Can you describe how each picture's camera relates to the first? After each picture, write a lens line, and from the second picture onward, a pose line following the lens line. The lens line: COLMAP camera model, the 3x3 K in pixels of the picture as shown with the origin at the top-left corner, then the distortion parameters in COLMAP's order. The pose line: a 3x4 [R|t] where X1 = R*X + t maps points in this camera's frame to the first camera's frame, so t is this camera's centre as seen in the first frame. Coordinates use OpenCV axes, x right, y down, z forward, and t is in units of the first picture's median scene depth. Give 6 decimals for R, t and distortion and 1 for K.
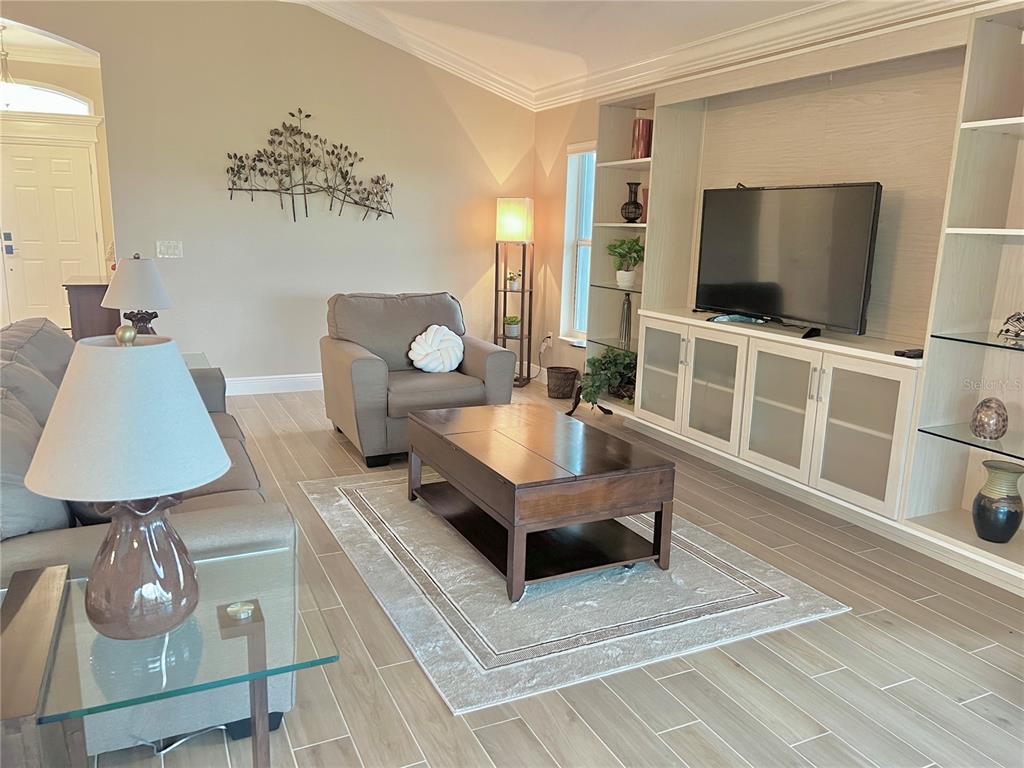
lens RADIAL K [[761.7, 0, 510.0], [0, 761.7, 387.7], [0, 0, 1]] dist [0.005792, -0.016867]
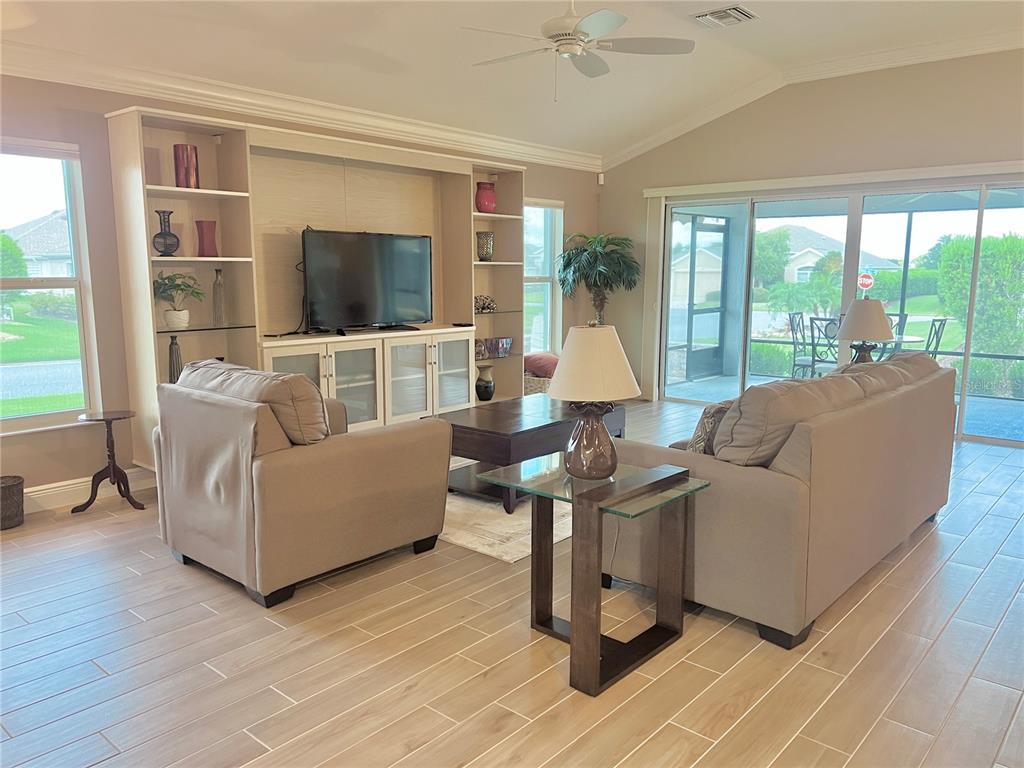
lens RADIAL K [[761.7, 0, 511.0], [0, 761.7, 382.8], [0, 0, 1]] dist [0.005792, -0.016867]
pose [[-0.395115, -0.162838, 0.904084, -0.930929], [0.173640, 0.953184, 0.247568, -0.259172], [-0.902072, 0.254803, -0.348342, 1.131690]]
